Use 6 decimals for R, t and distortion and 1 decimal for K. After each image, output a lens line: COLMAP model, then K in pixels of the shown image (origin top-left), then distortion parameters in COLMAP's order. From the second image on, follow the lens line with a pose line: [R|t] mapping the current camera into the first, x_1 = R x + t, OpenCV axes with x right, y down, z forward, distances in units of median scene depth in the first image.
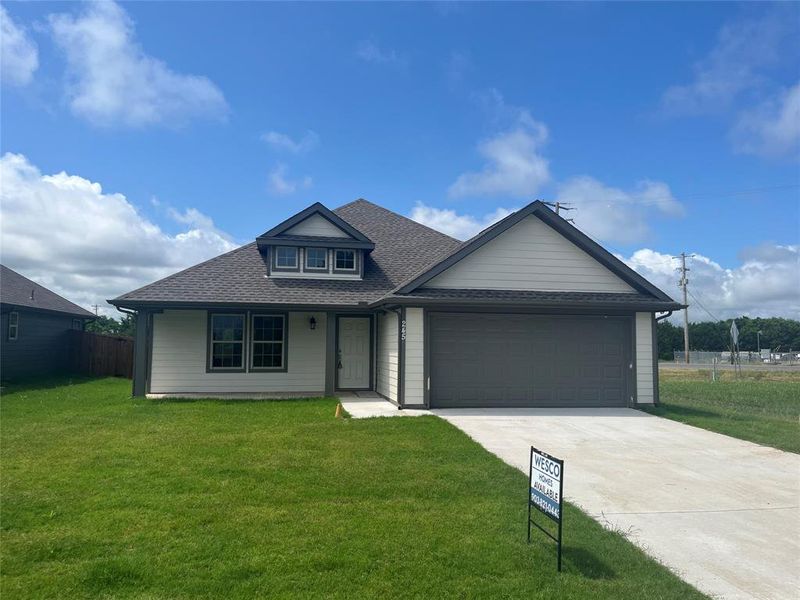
lens RADIAL K [[599.7, 0, 400.0], [0, 599.7, 300.0], [0, 0, 1]] dist [0.029316, -0.002095]
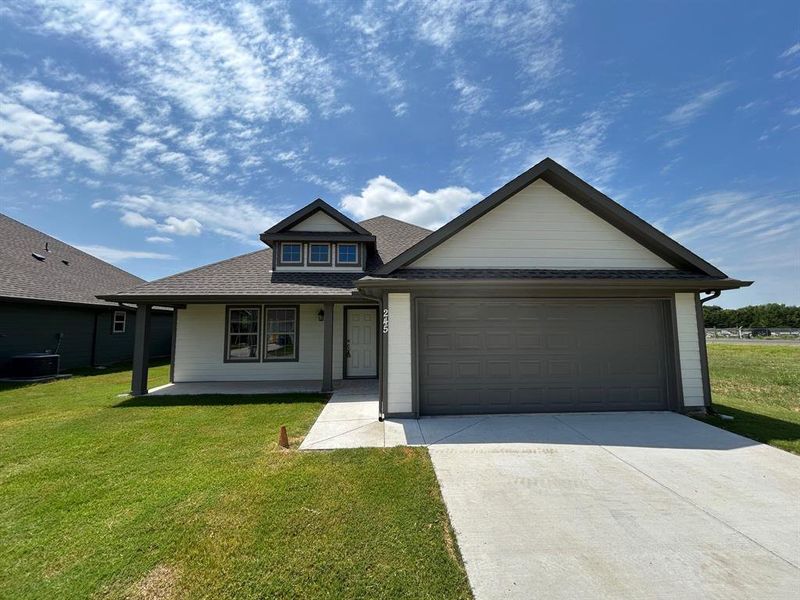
lens RADIAL K [[323.8, 0, 400.0], [0, 323.8, 300.0], [0, 0, 1]] dist [0.001665, 0.000171]
pose [[0.992718, -0.025711, -0.117683, 0.063790], [0.024800, 0.999650, -0.009198, 0.021601], [0.117878, 0.006213, 0.993009, 0.460654]]
